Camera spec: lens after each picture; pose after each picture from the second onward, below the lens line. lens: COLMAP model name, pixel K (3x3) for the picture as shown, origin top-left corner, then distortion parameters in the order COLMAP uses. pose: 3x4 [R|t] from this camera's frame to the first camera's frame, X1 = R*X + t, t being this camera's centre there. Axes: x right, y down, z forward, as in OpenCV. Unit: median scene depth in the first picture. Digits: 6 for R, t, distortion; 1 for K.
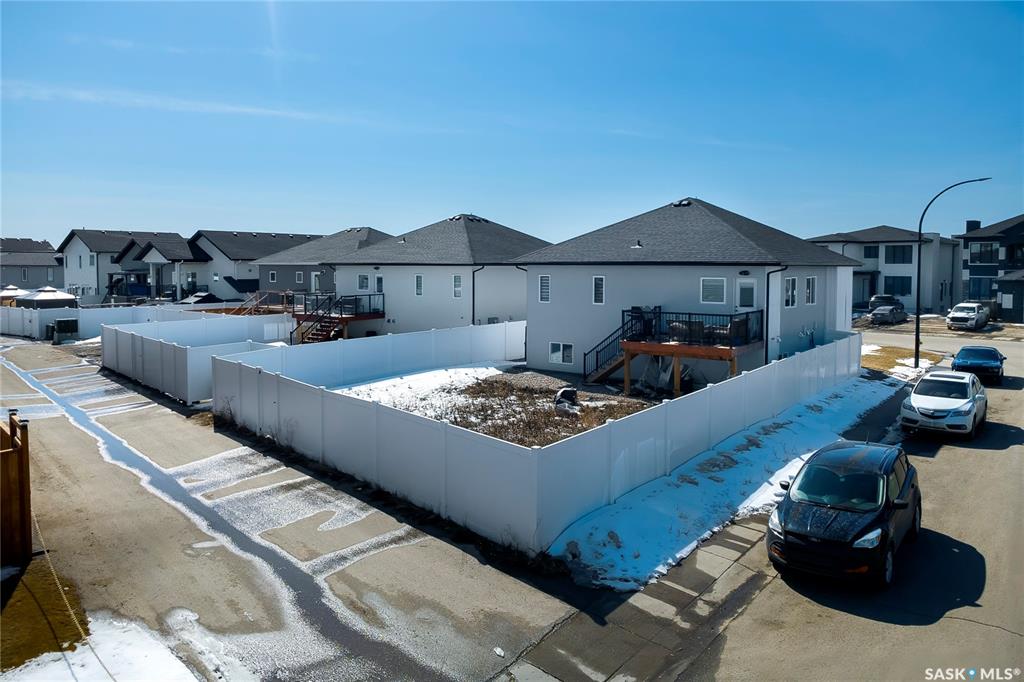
lens RADIAL K [[708.5, 0, 512.0], [0, 708.5, 341.0], [0, 0, 1]] dist [0.001787, -0.000124]
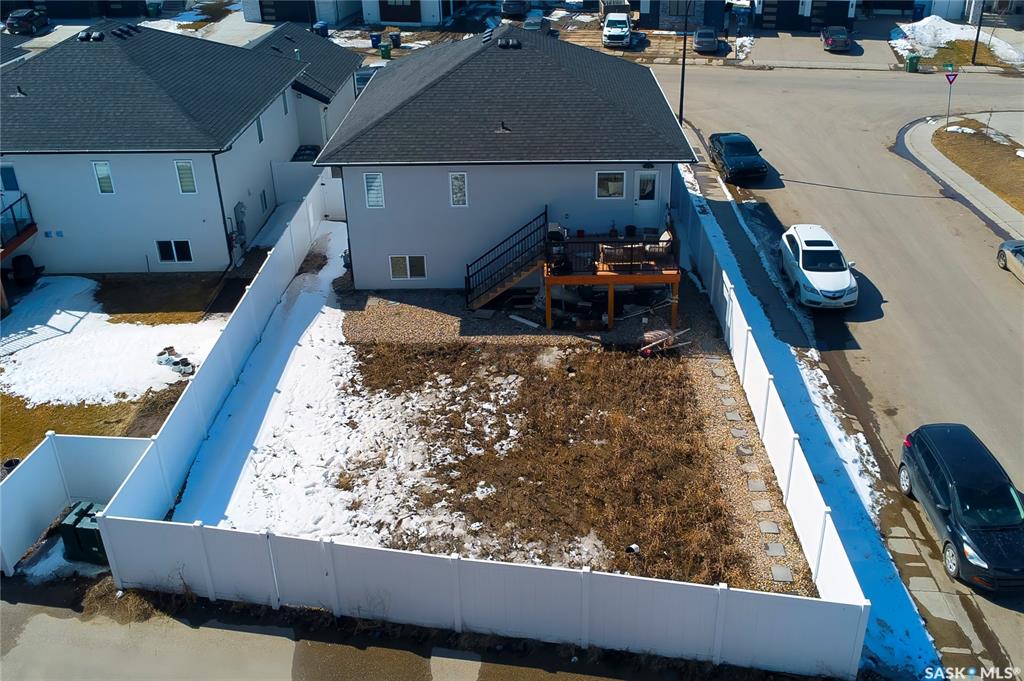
lens RADIAL K [[871.4, 0, 565.3], [0, 871.4, 339.5], [0, 0, 1]] dist [-0.000114, 0.000890]
pose [[0.777411, -0.312060, 0.546123, -0.743703], [0.071664, 0.906540, 0.415992, -0.642565], [-0.624897, -0.284259, 0.727118, 0.373091]]
